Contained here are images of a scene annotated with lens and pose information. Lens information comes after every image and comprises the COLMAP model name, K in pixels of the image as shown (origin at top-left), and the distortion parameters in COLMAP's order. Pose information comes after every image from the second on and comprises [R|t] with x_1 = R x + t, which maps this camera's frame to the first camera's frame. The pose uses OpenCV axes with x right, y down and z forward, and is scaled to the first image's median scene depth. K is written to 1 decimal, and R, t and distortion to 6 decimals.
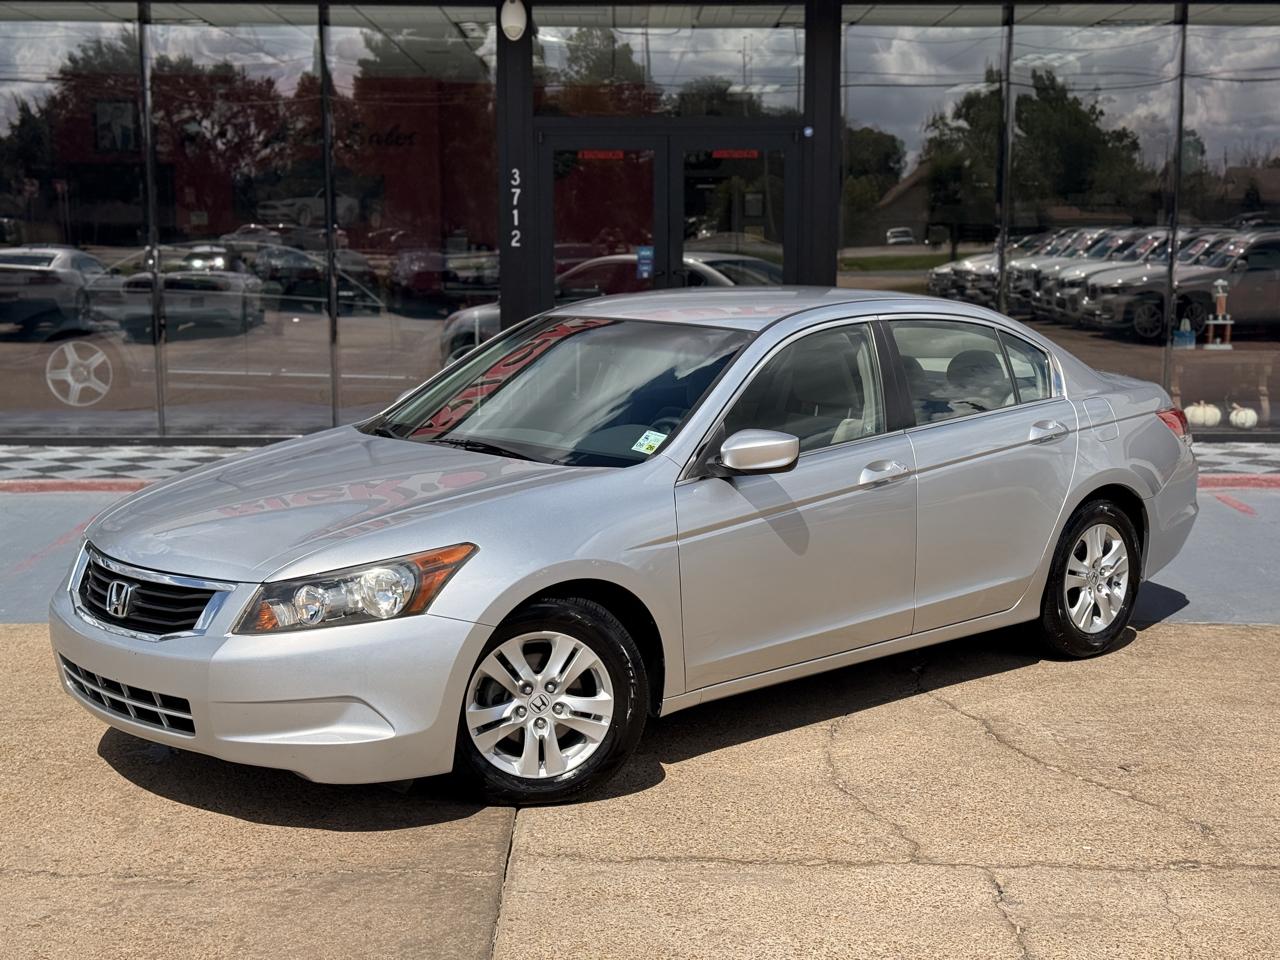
lens RADIAL K [[1765.7, 0, 655.1], [0, 1765.7, 482.3], [0, 0, 1]] dist [0.186376, -0.323528]
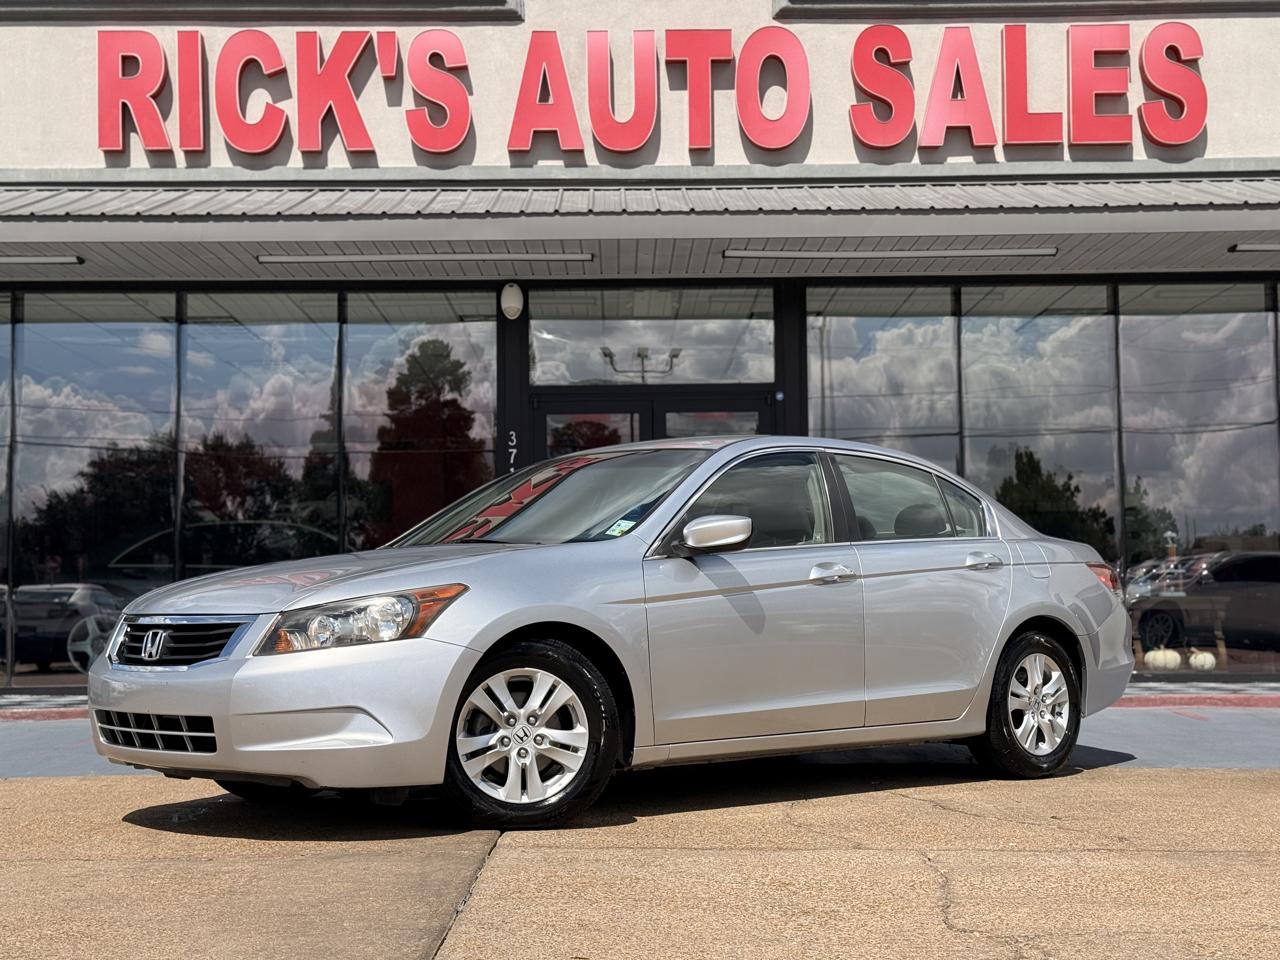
lens RADIAL K [[1766.2, 0, 640.0], [0, 1766.2, 480.0], [0, 0, 1]] dist [0.216784, -0.547963]
pose [[0.999912, -0.010284, -0.008401, 0.020018], [0.008204, 0.975894, -0.218093, 0.209300], [0.010441, 0.218004, 0.975892, -0.127839]]
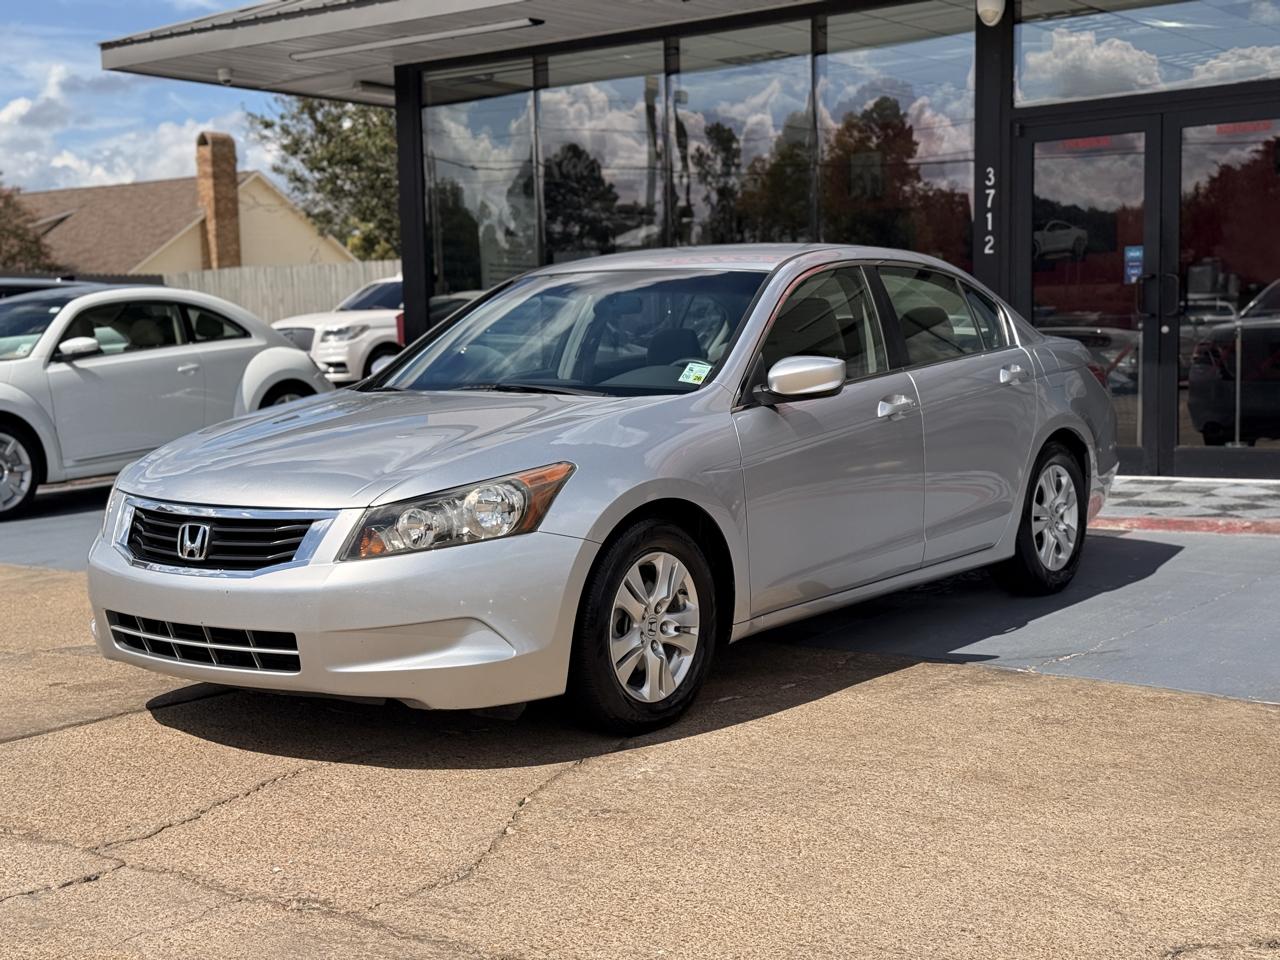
lens RADIAL K [[1766.2, 0, 640.0], [0, 1766.2, 480.0], [0, 0, 1]] dist [0.216784, -0.547963]
pose [[0.984807, -0.045142, 0.167685, -0.218827], [0.053006, 0.997680, -0.042715, 0.084093], [-0.165368, 0.050955, 0.984915, 0.022358]]
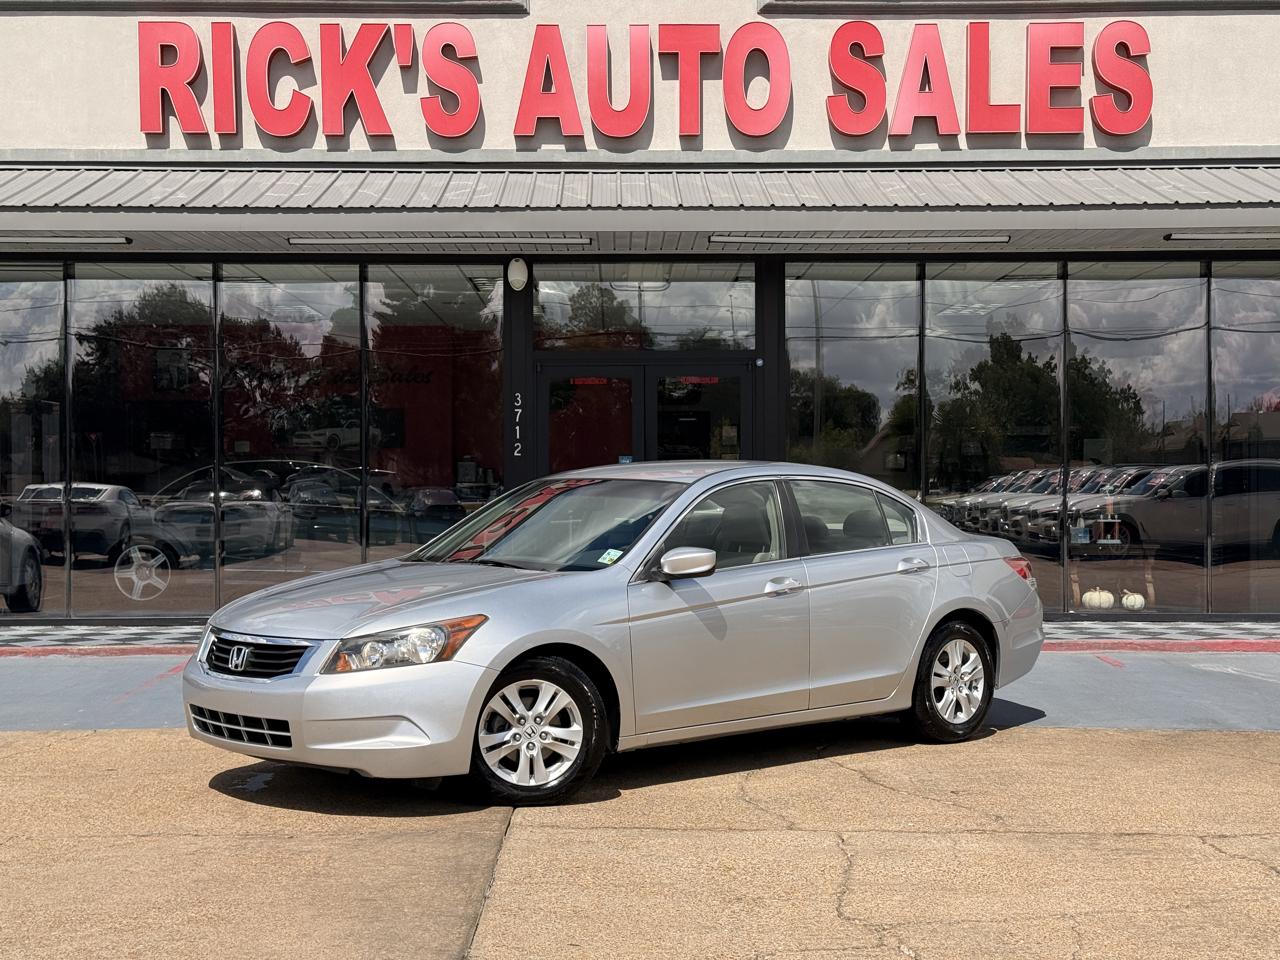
lens RADIAL K [[1766.2, 0, 640.0], [0, 1766.2, 480.0], [0, 0, 1]] dist [0.216784, -0.547963]
pose [[0.999956, -0.002765, -0.008948, 0.035182], [0.001460, 0.989753, -0.142780, 0.125979], [0.009251, 0.142761, 0.989714, -0.426432]]
